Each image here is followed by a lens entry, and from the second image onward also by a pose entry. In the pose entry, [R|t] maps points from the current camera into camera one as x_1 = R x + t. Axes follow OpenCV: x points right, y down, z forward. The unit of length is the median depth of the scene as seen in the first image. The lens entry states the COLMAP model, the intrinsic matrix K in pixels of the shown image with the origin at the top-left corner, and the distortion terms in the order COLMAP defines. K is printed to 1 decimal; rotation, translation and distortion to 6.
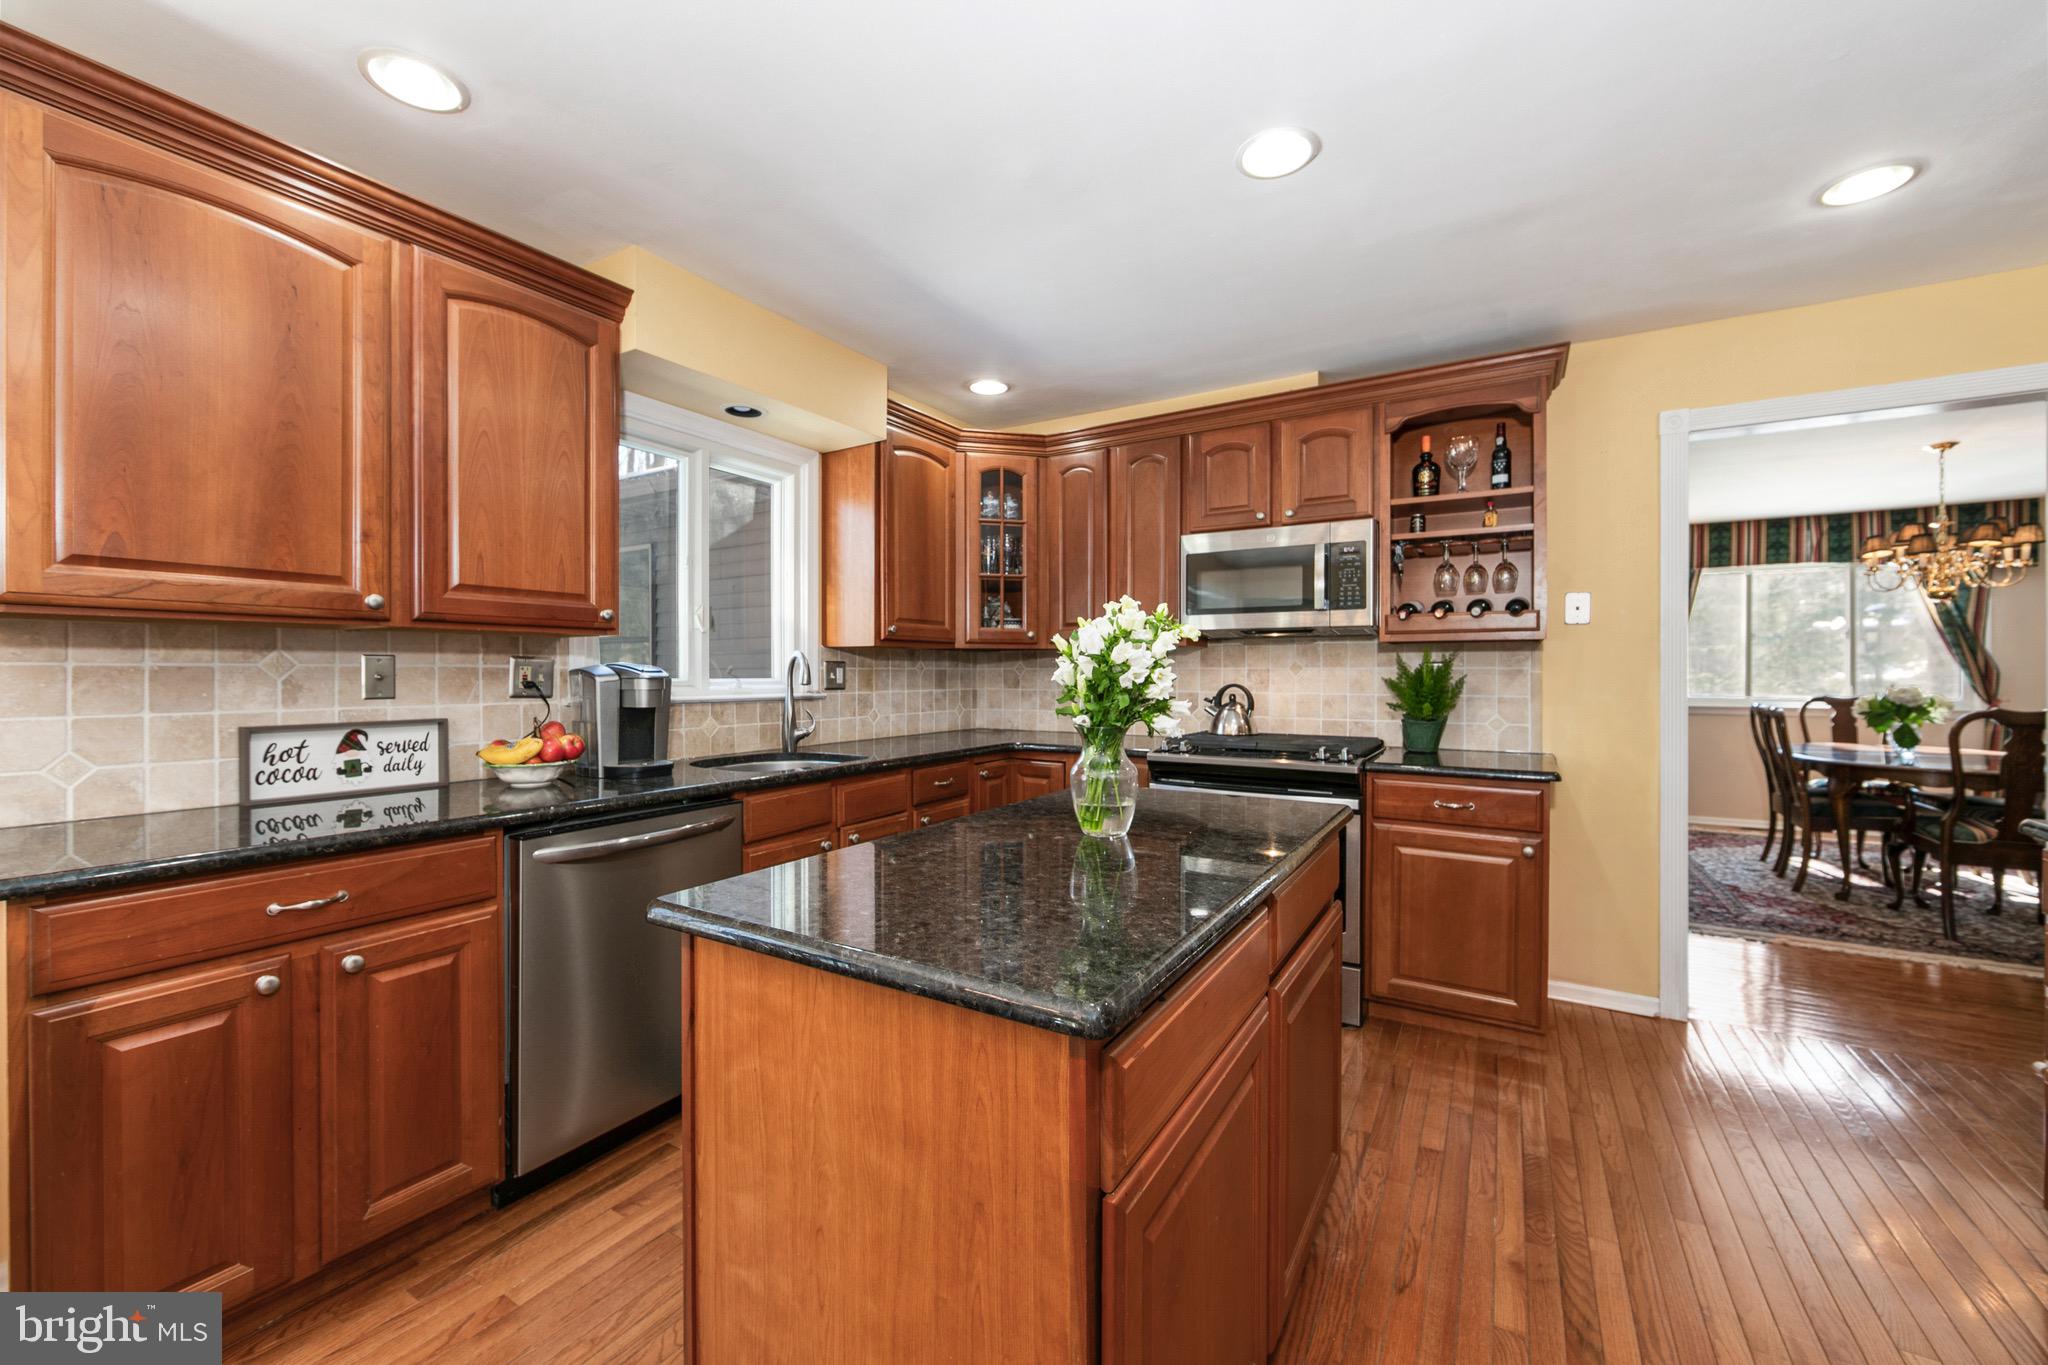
lens RADIAL K [[808.3, 0, 1018.7], [0, 808.3, 678.0], [0, 0, 1]] dist [-0.006551, 0.000933]
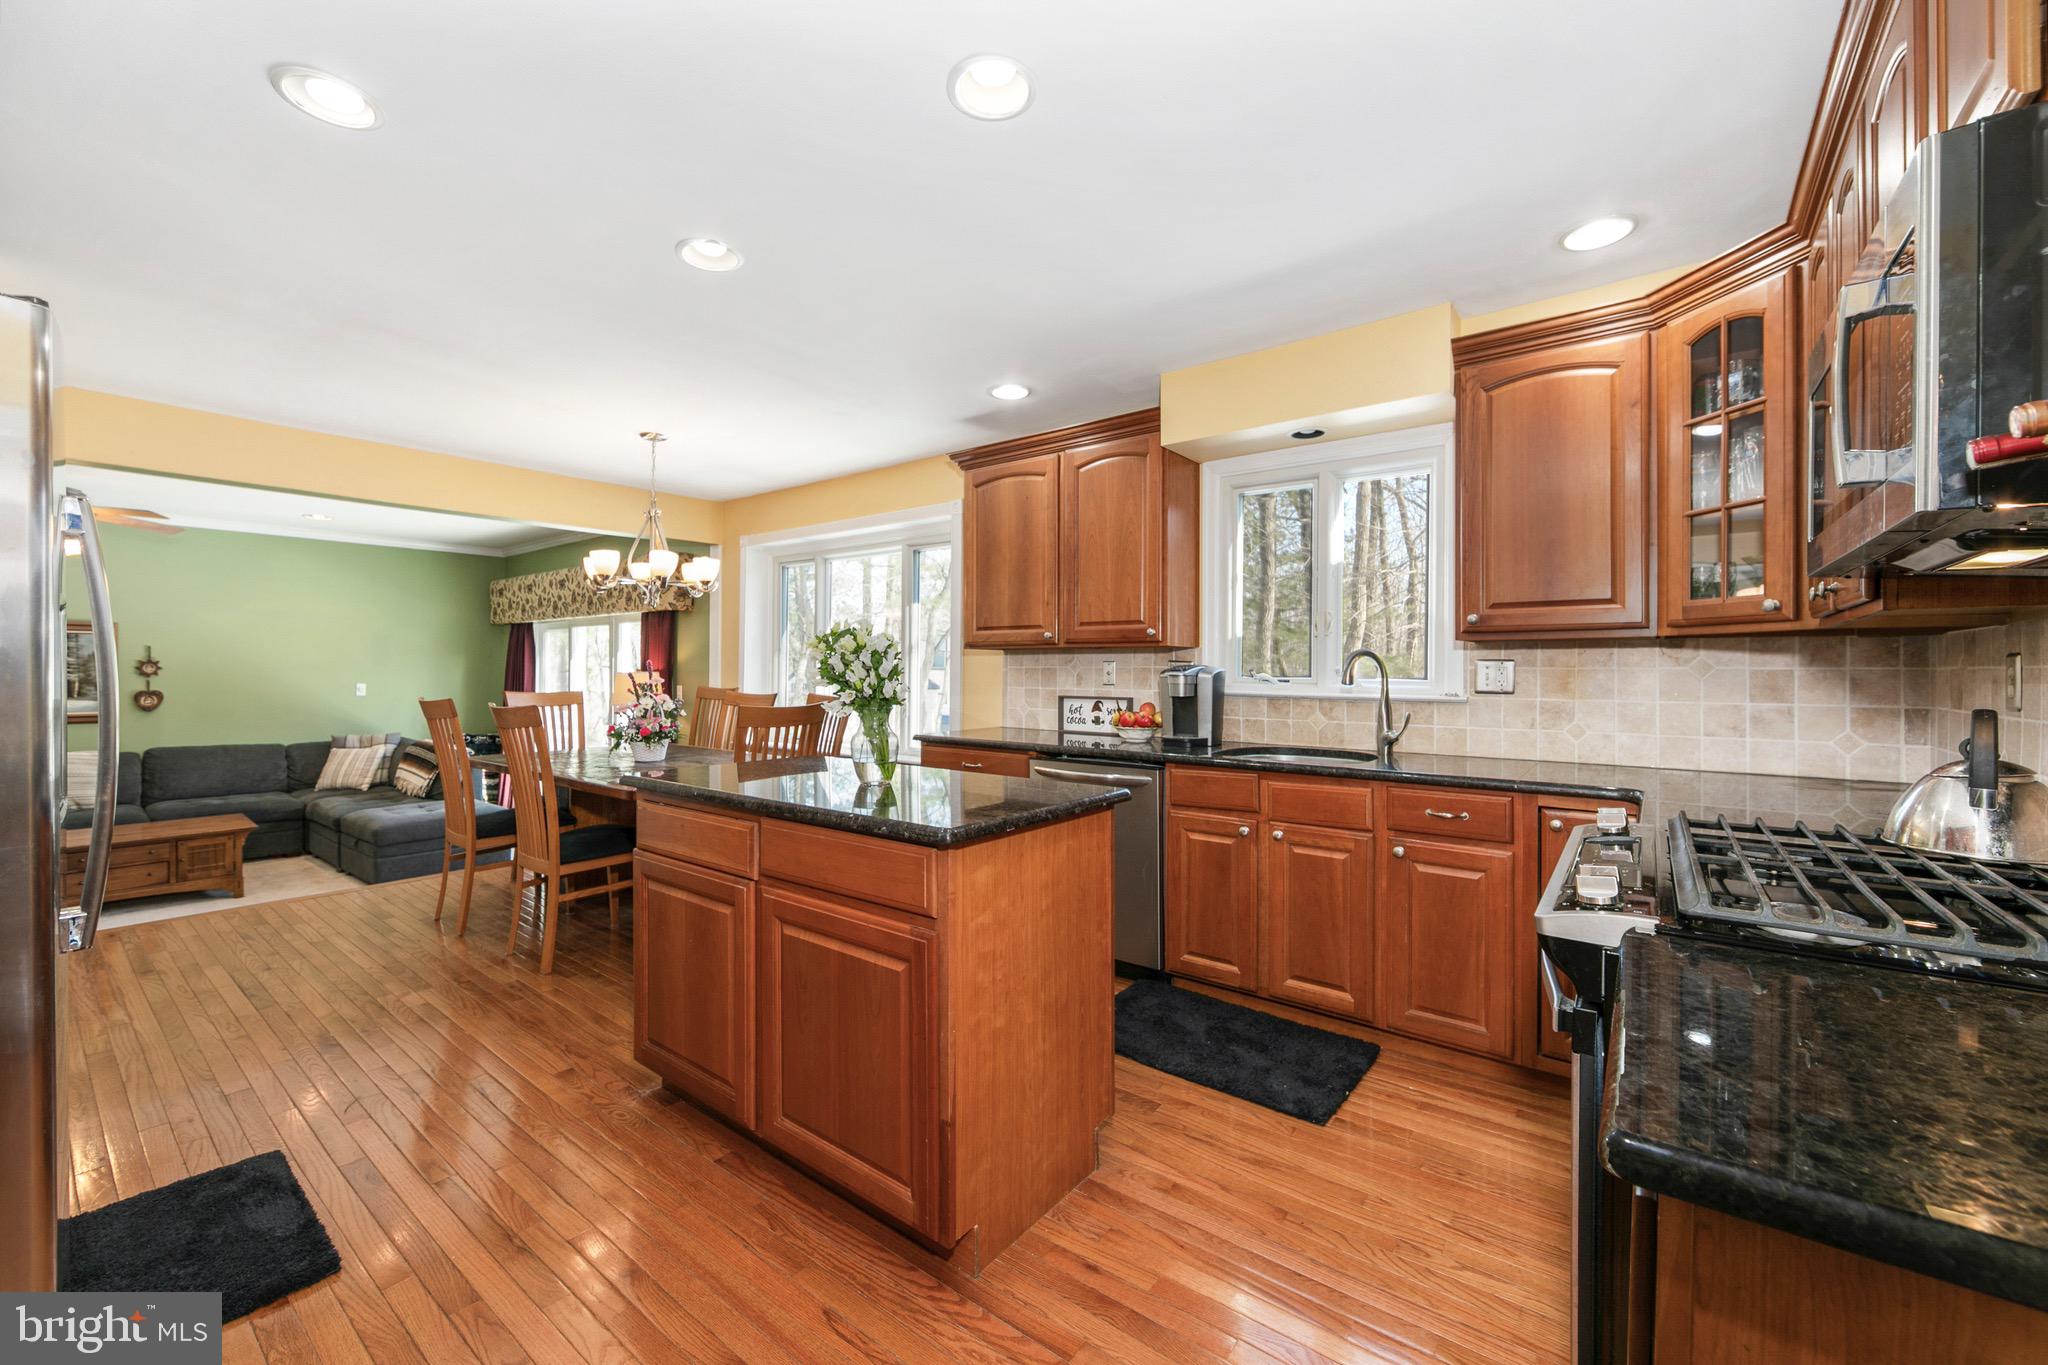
lens RADIAL K [[808.3, 0, 1033.8], [0, 808.3, 664.9], [0, 0, 1]] dist [-0.006551, 0.000933]
pose [[-0.112294, -0.004439, -0.993665, 0.785862], [-0.010818, 0.999936, -0.003245, -0.008561], [0.993616, 0.010385, -0.112335, 0.756537]]
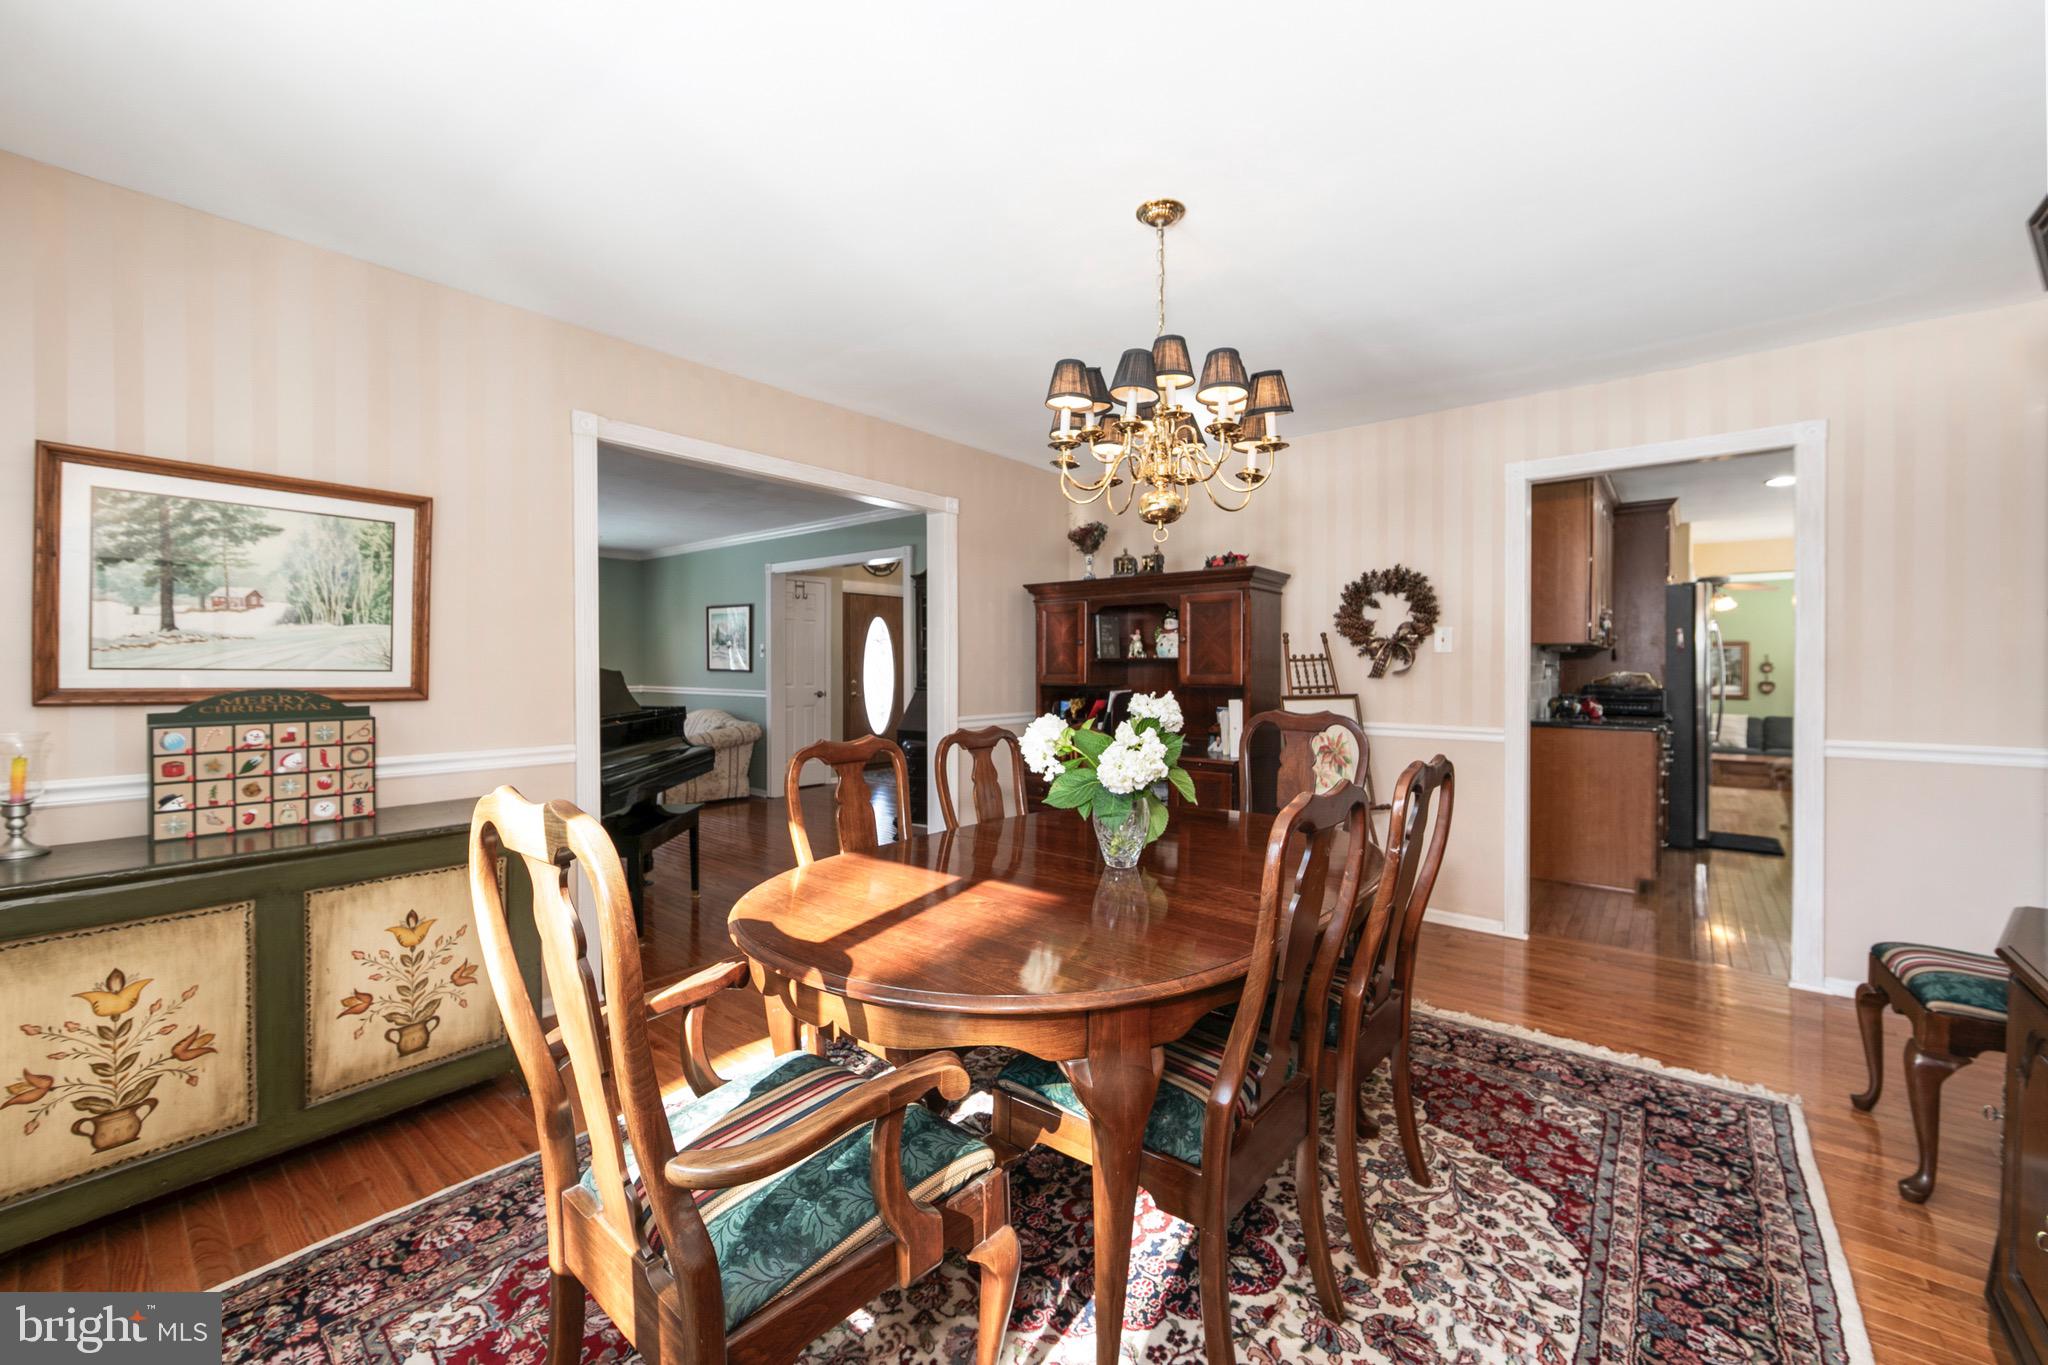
lens RADIAL K [[808.3, 0, 1030.0], [0, 808.3, 676.5], [0, 0, 1]] dist [-0.006551, 0.000933]
pose [[-0.992196, -0.003620, 0.124635, 3.168912], [-0.001293, 0.999824, 0.018742, -0.001580], [-0.124681, 0.018435, -0.992026, 4.229377]]
